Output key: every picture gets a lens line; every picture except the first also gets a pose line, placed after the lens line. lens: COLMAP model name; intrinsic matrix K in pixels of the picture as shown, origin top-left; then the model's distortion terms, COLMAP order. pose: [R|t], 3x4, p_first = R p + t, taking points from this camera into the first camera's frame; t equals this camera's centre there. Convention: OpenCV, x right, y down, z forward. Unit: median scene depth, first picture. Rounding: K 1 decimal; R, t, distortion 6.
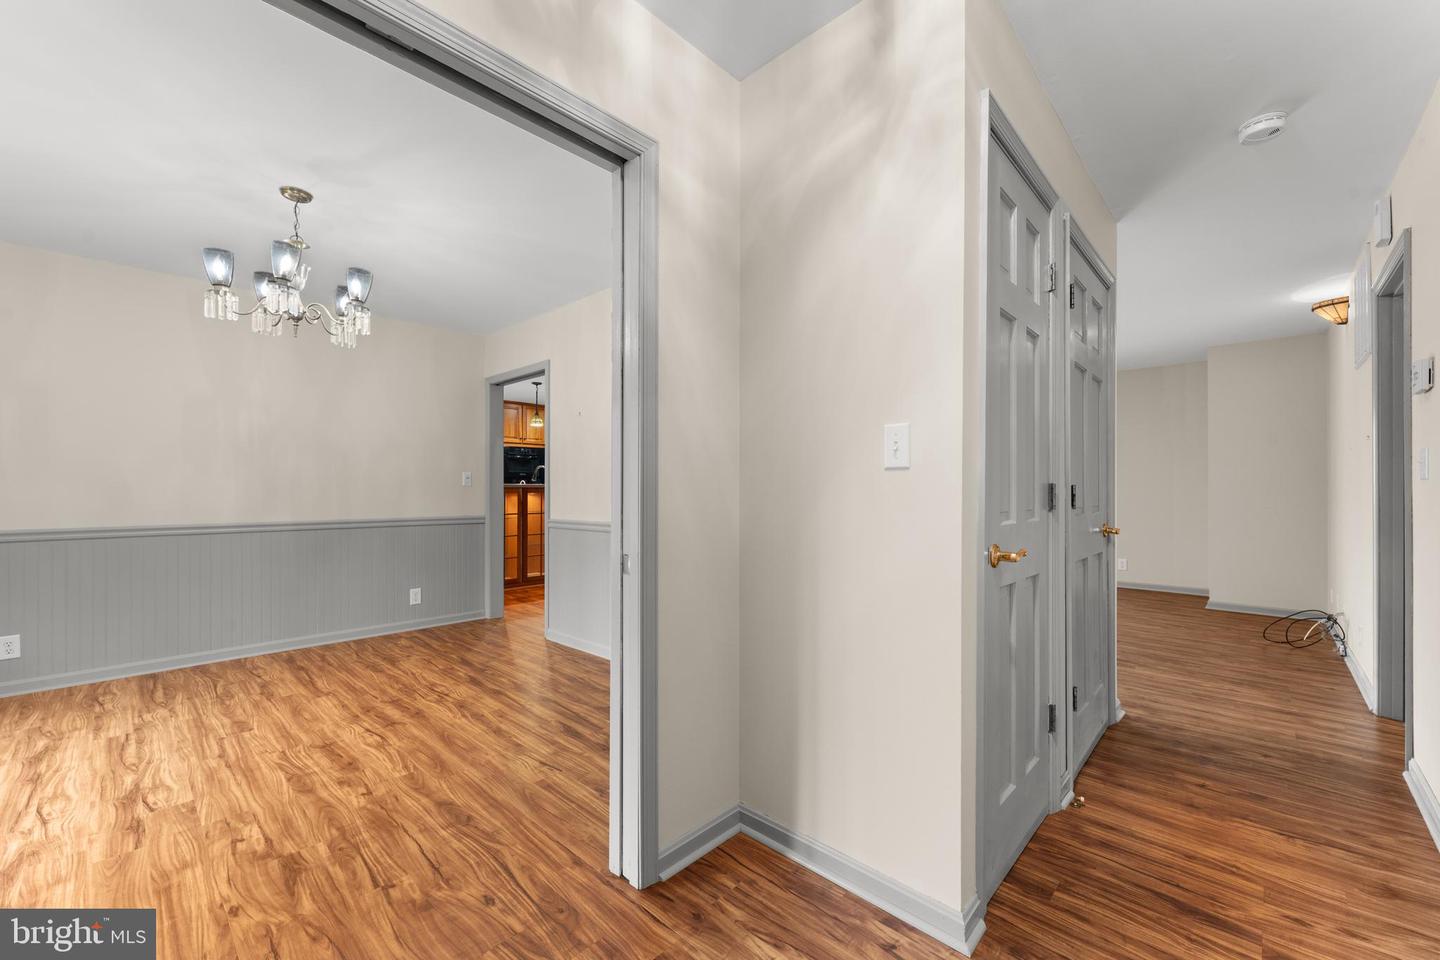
lens RADIAL K [[576.5, 0, 713.7], [0, 576.5, 484.4], [0, 0, 1]] dist [0.000653, 0.000015]
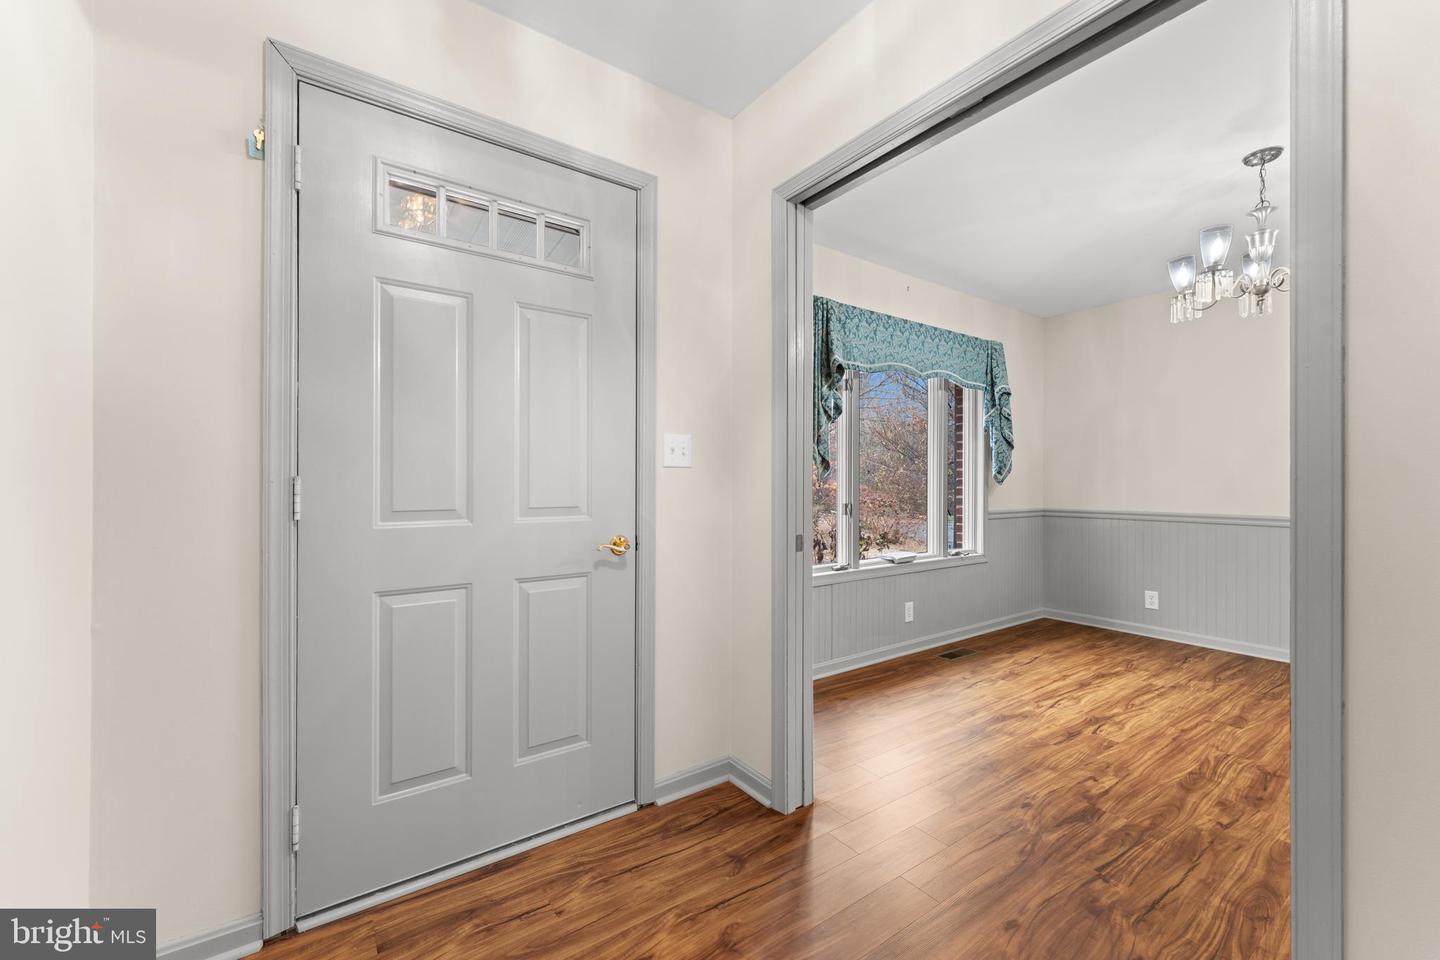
lens RADIAL K [[576.5, 0, 713.7], [0, 576.5, 484.4], [0, 0, 1]] dist [0.000653, 0.000015]
pose [[-0.201158, 0.006040, -0.979540, 0.424641], [0.007954, 0.999958, 0.004532, 0.001633], [0.979526, -0.006880, -0.201198, 0.417049]]
